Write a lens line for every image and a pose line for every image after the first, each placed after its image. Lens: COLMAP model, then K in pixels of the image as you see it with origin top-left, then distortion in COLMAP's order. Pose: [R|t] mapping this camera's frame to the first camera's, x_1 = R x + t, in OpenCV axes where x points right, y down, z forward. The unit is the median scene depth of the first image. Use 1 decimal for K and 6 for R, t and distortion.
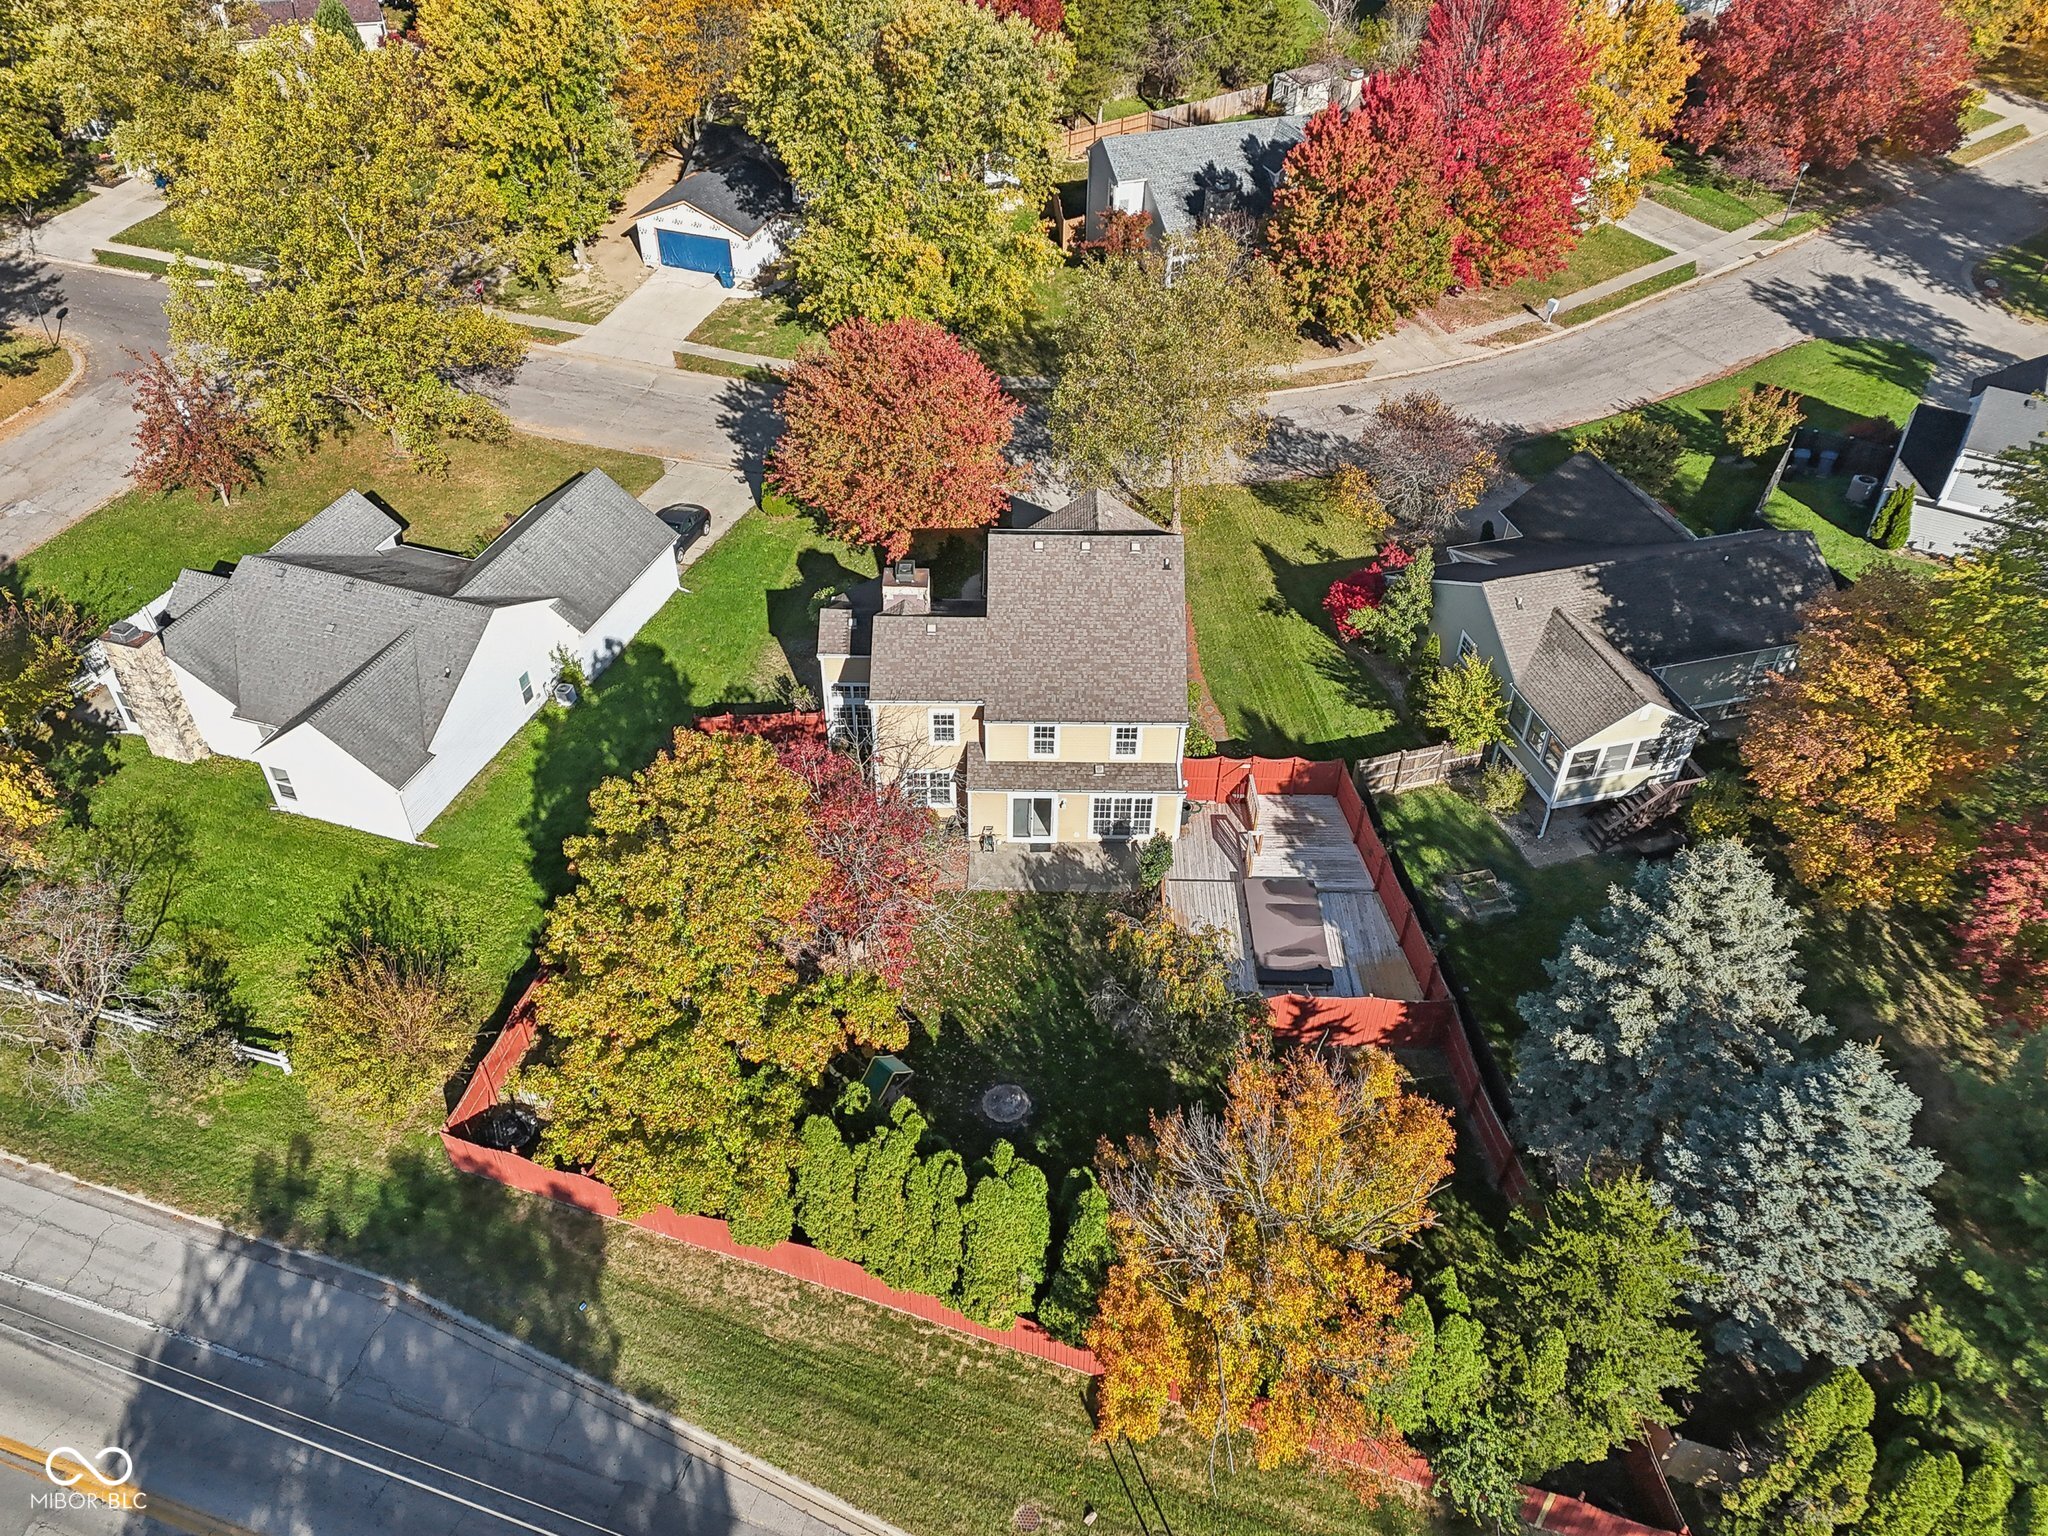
lens RADIAL K [[1450.5, 0, 1024.0], [0, 1450.5, 768.0], [0, 0, 1]] dist [0.065195, -0.081766]
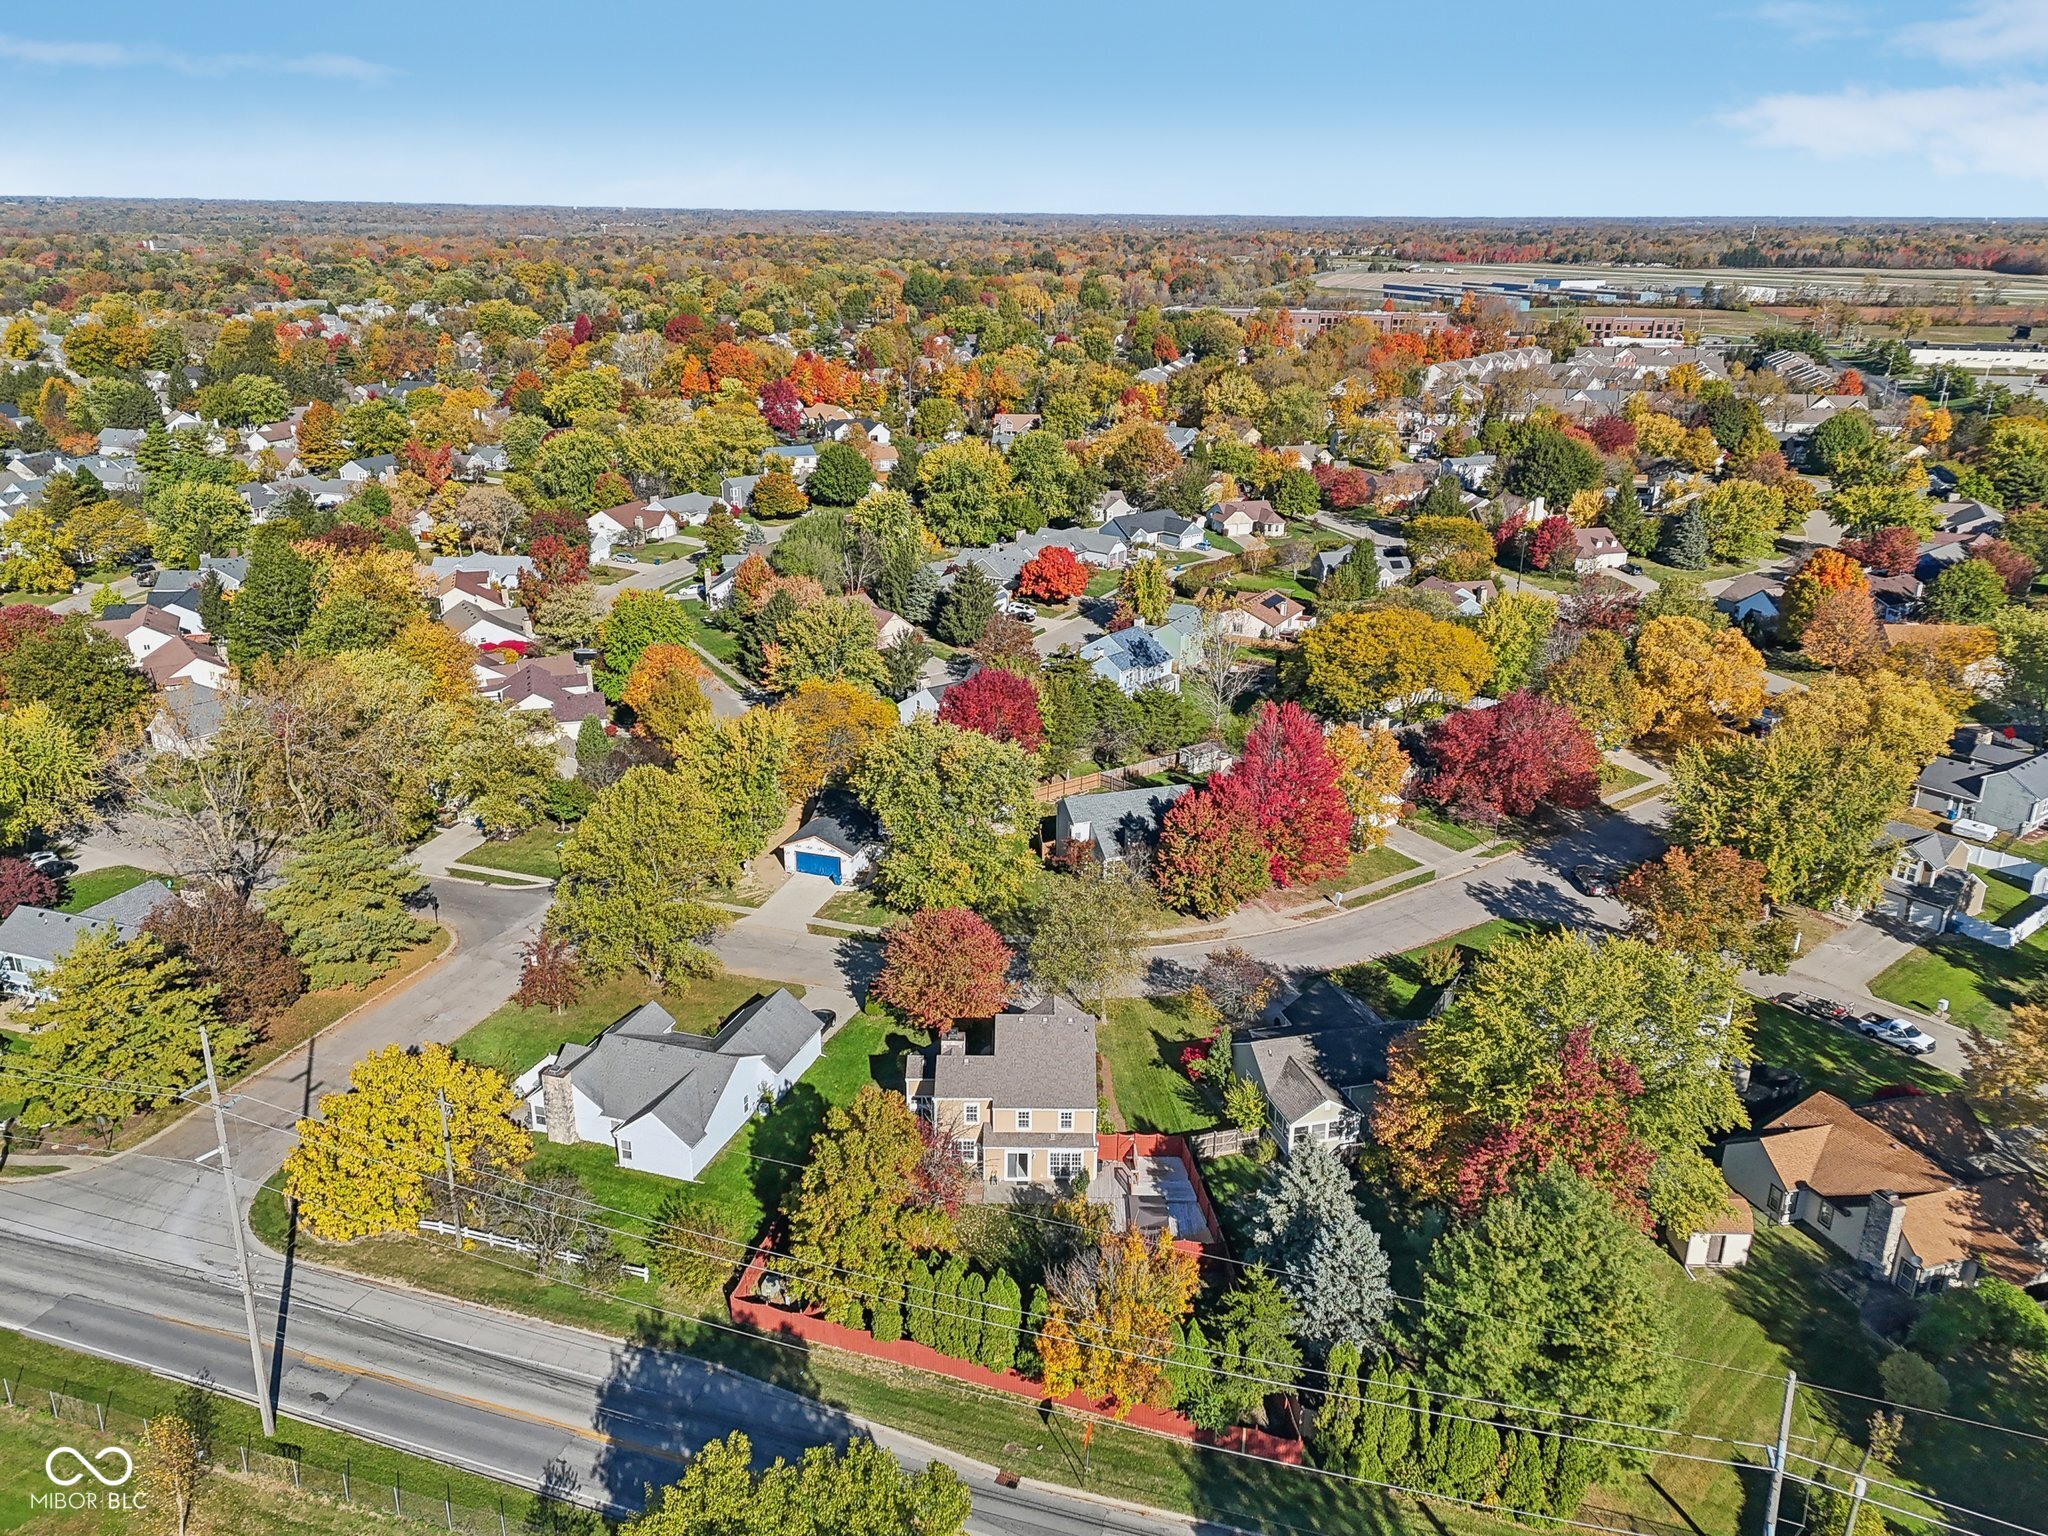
lens RADIAL K [[1444.7, 0, 1024.0], [0, 1444.7, 768.0], [0, 0, 1]] dist [0.224032, 0.000057]
pose [[0.999992, -0.002111, -0.003416, 0.019648], [0.000705, 0.929765, -0.368153, 0.232960], [0.003953, 0.368148, 0.929759, -0.875093]]
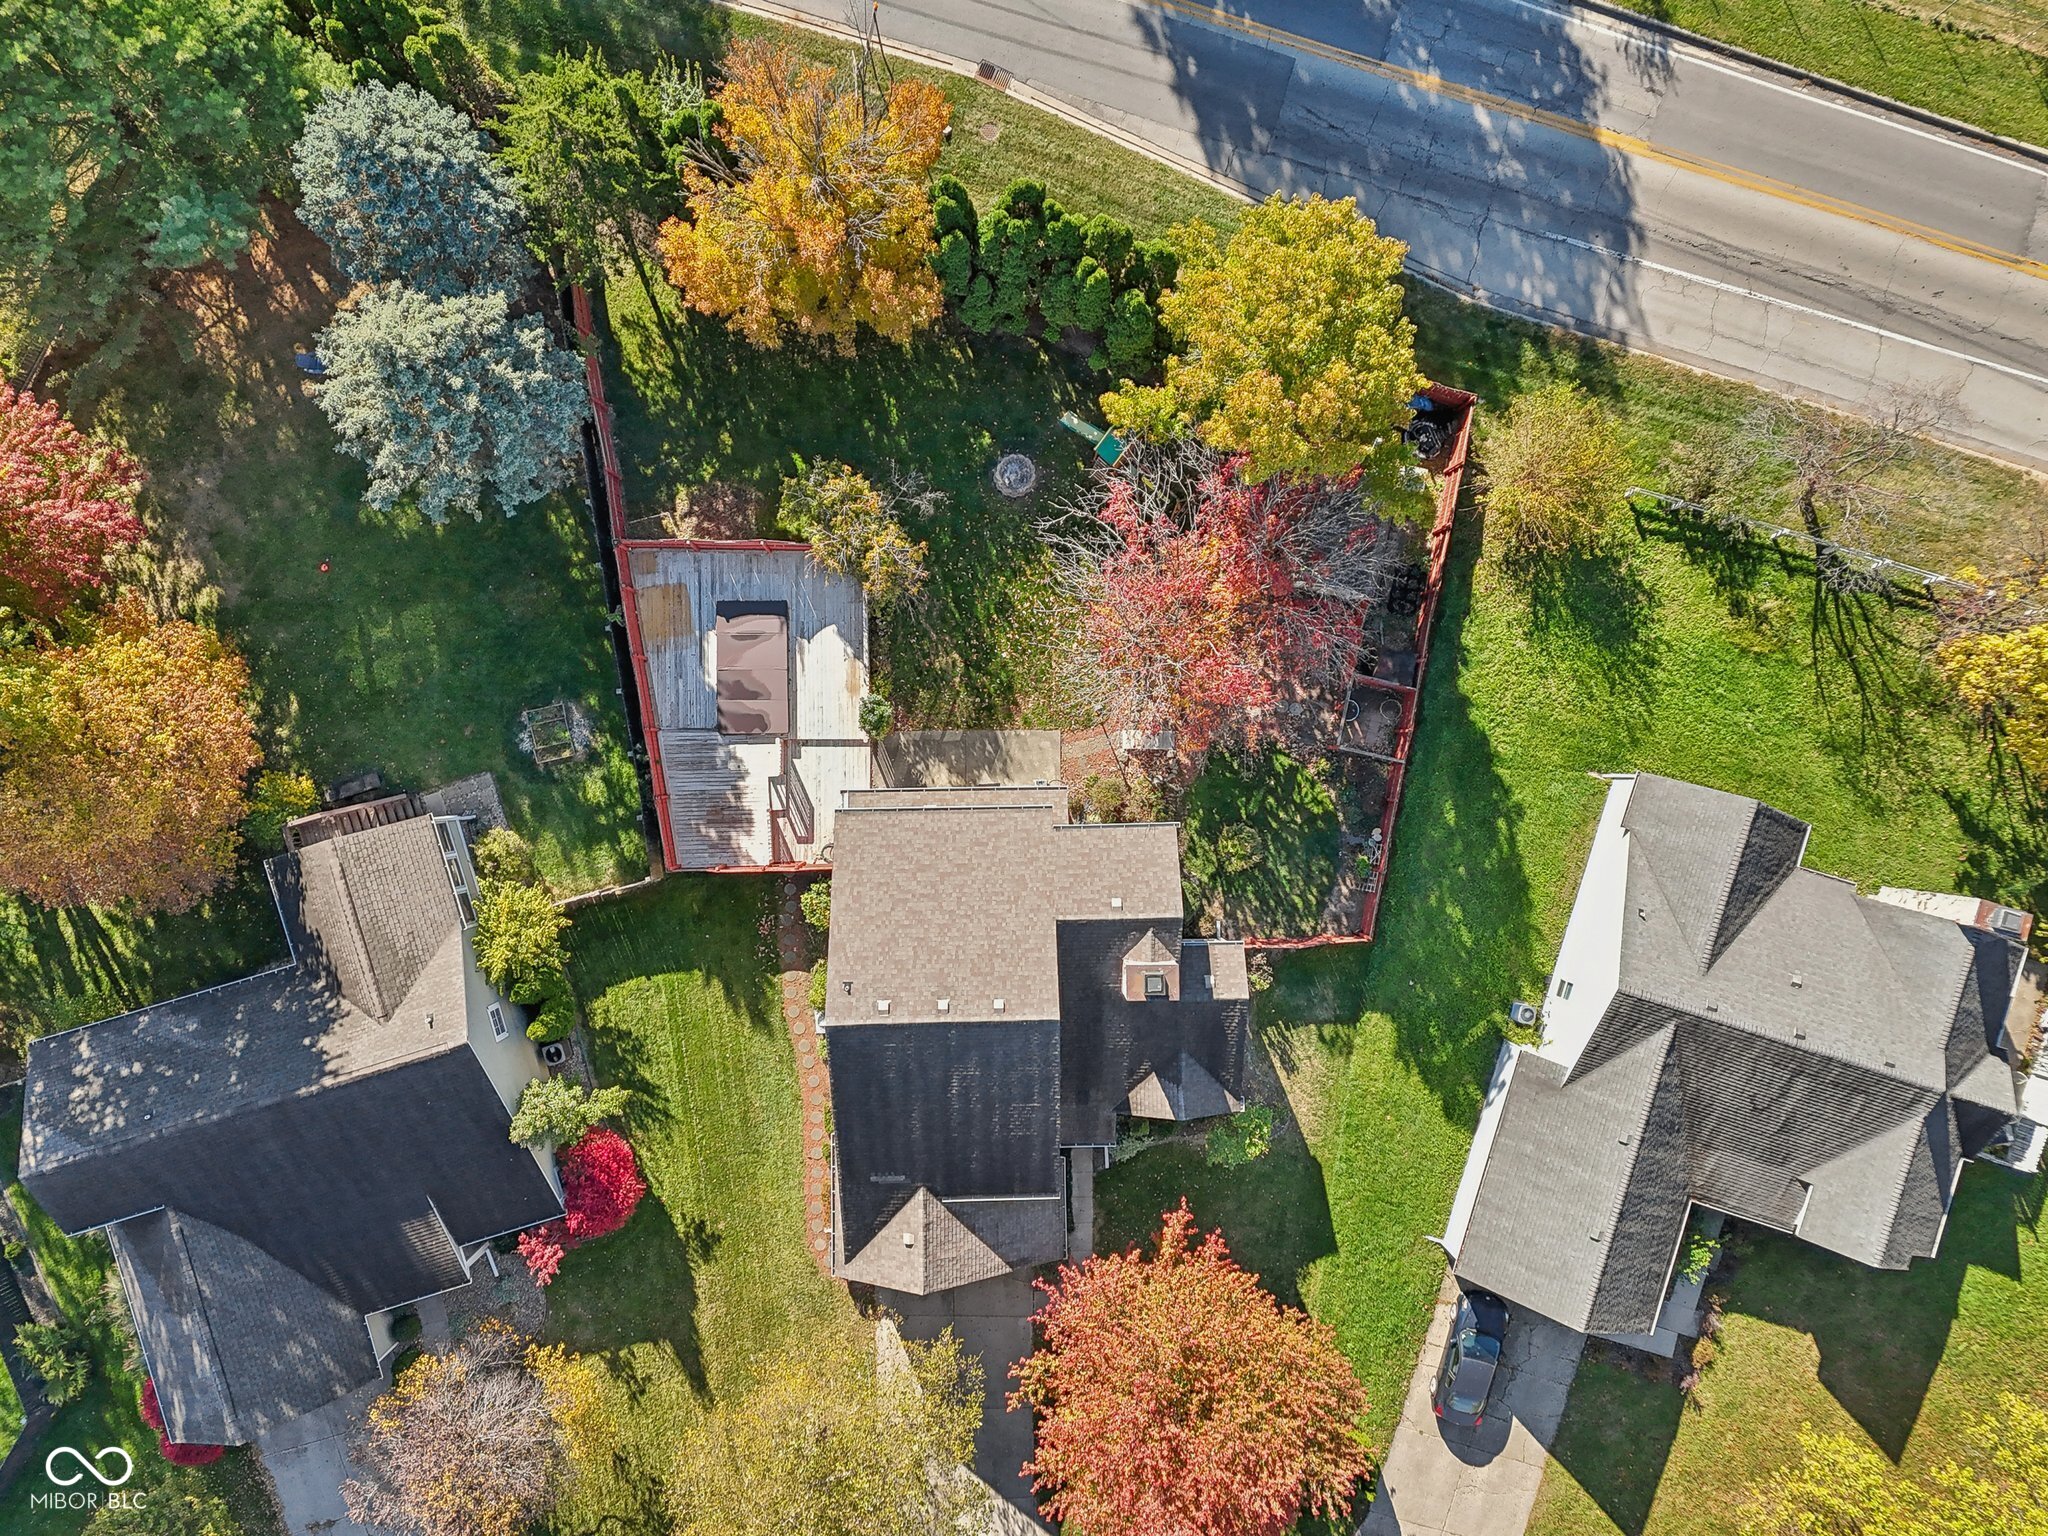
lens RADIAL K [[1482.1, 0, 1024.0], [0, 1482.1, 768.0], [0, 0, 1]] dist [0.017504, 0.002819]
pose [[-0.999387, 0.016421, -0.030915, 0.017593], [-0.033874, -0.676388, 0.735766, -0.607355], [-0.008829, 0.736363, 0.676529, 0.279362]]
